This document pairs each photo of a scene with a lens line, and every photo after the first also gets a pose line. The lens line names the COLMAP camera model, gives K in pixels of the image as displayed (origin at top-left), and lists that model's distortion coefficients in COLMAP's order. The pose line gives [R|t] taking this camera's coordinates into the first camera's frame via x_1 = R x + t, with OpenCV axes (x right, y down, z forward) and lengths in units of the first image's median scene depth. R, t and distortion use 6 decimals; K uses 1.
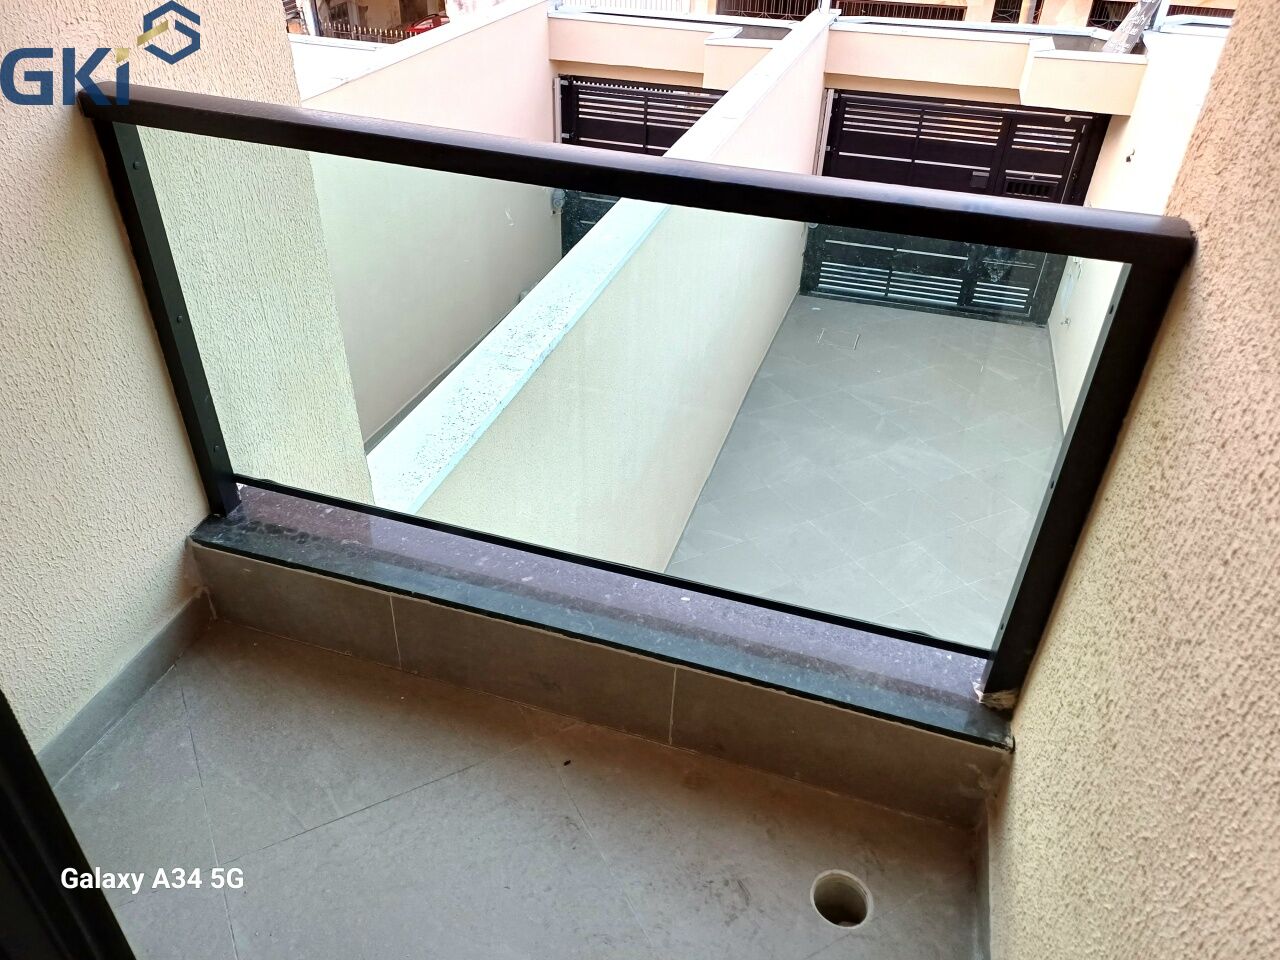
lens RADIAL K [[936.0, 0, 635.2], [0, 936.0, 473.7], [0, 0, 1]] dist [0.070335, -0.061291]
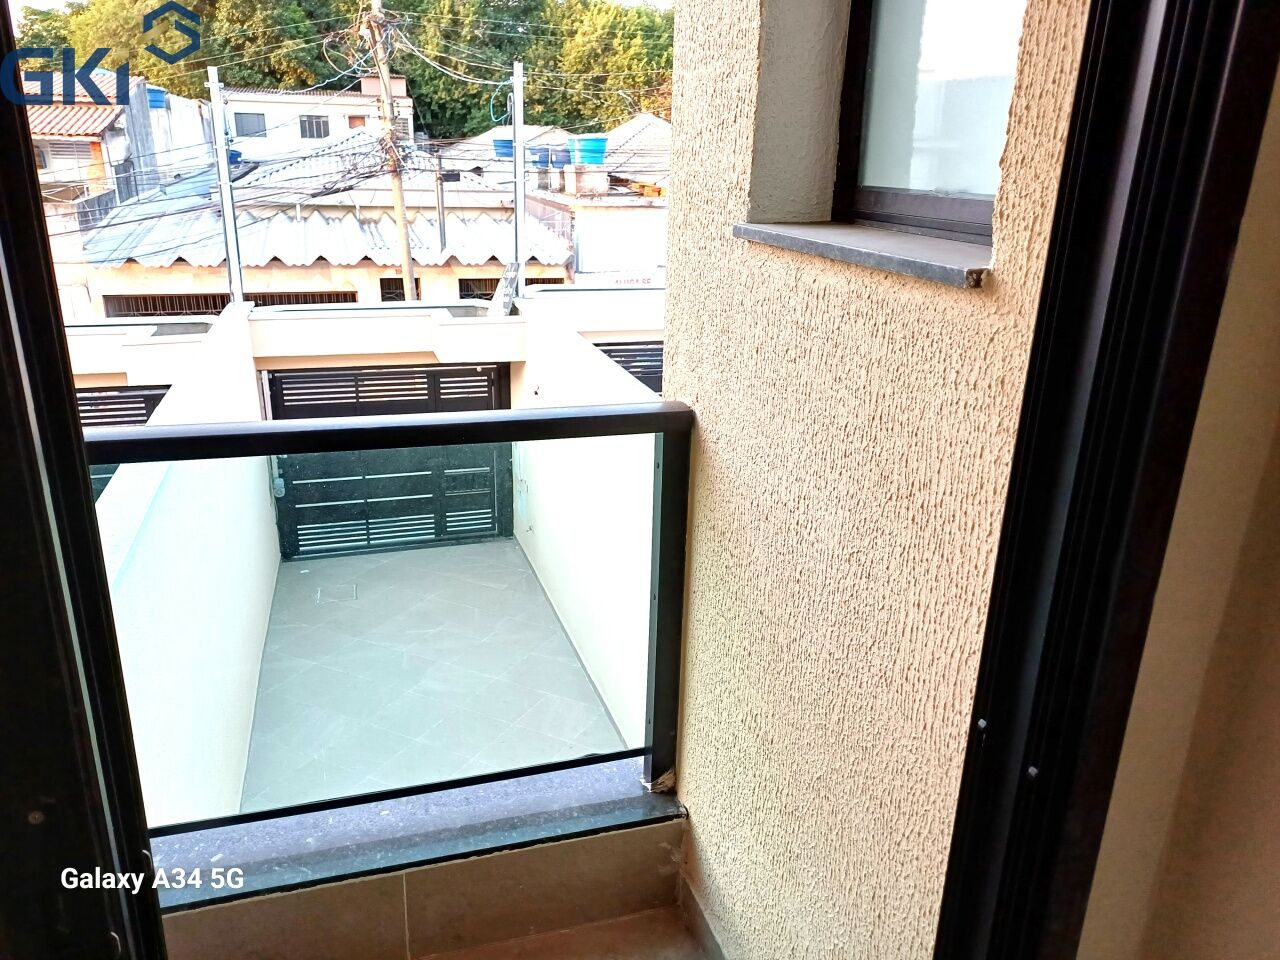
lens RADIAL K [[936.0, 0, 635.2], [0, 936.0, 473.7], [0, 0, 1]] dist [0.070335, -0.061291]
pose [[0.821238, -0.190132, 0.537976, -0.042429], [0.324896, 0.930895, -0.166966, 0.009629], [-0.469054, 0.311905, 0.826259, -0.024692]]
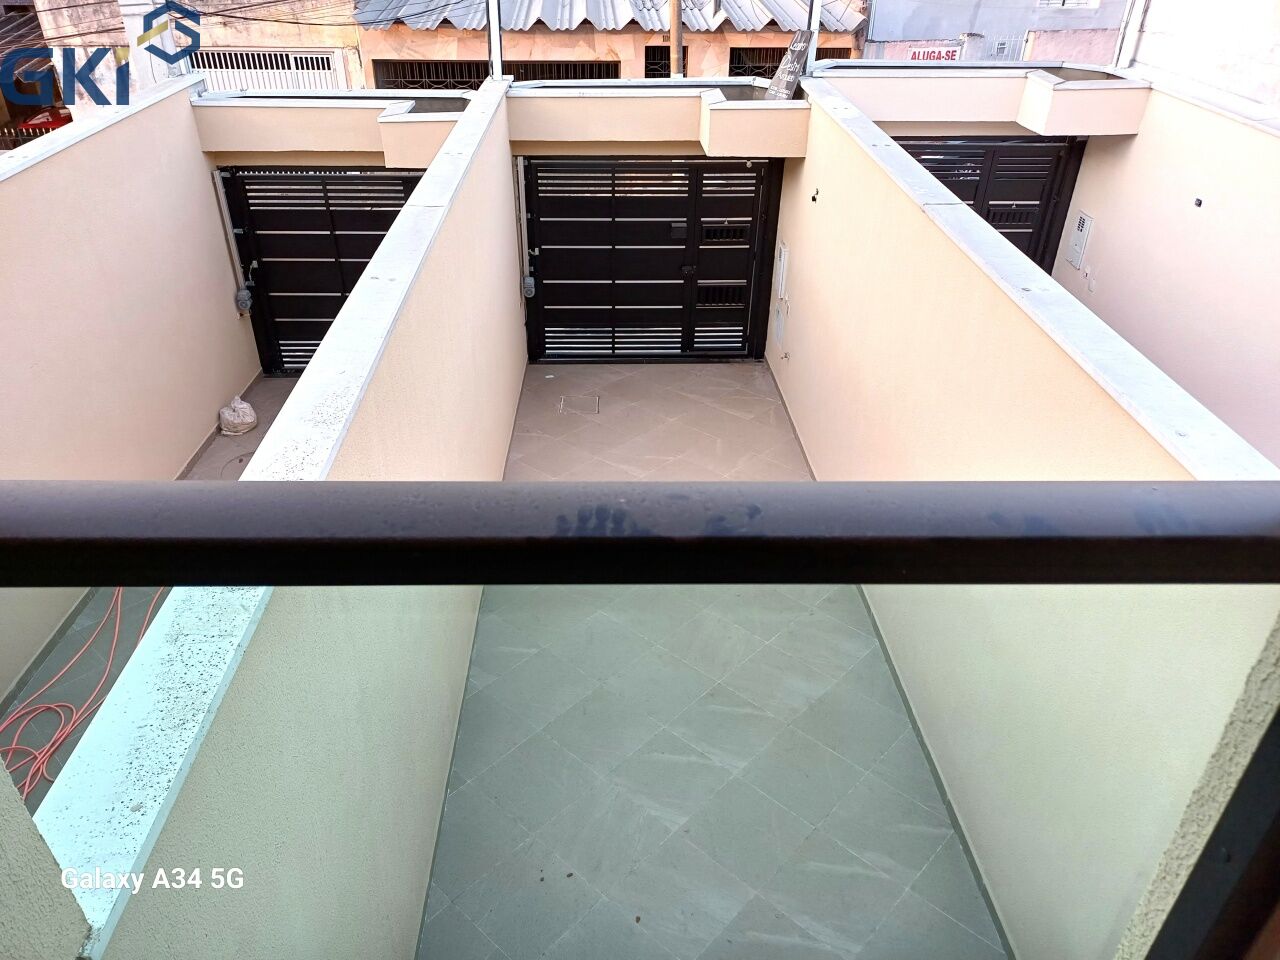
lens RADIAL K [[919.6, 0, 622.6], [0, 919.6, 492.3], [0, 0, 1]] dist [0.071927, -0.059243]
pose [[0.945808, -0.191192, 0.262475, -0.009891], [0.198878, 0.980020, -0.002773, -0.046036], [-0.256701, 0.054823, 0.964935, 0.075229]]
